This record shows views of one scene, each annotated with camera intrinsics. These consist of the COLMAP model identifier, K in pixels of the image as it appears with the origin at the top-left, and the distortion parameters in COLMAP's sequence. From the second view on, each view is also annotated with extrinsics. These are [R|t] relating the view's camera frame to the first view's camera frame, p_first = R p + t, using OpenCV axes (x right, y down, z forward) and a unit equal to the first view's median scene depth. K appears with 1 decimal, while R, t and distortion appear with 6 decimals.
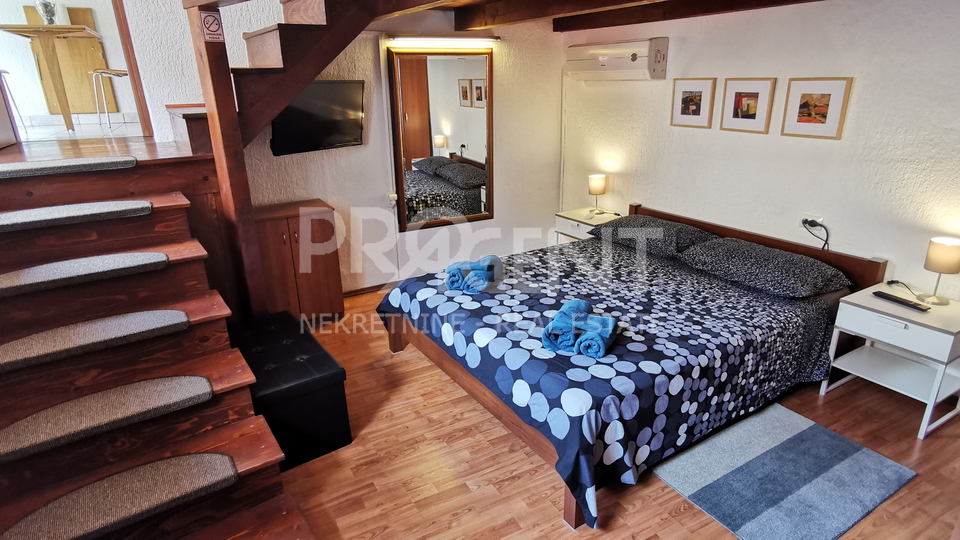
lens RADIAL K [[545.0, 0, 480.0], [0, 545.0, 270.0], [0, 0, 1]] dist [0.001459, -0.000889]
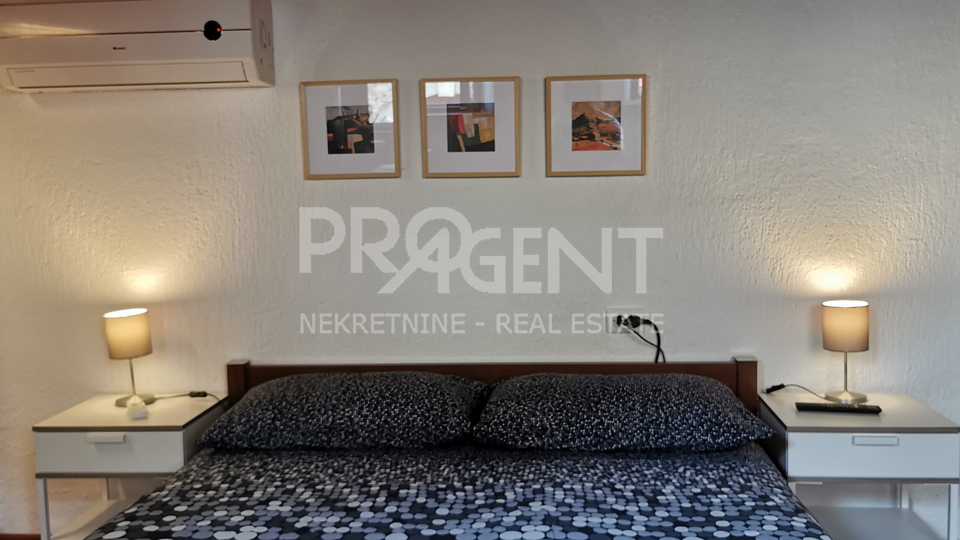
lens RADIAL K [[927.6, 0, 480.0], [0, 927.6, 270.0], [0, 0, 1]] dist [0.005938, 0.005182]
pose [[0.593621, -0.064523, 0.802154, -0.249944], [0.277638, 0.952001, -0.128885, -0.057428], [-0.755335, 0.299218, 0.583042, 0.551361]]
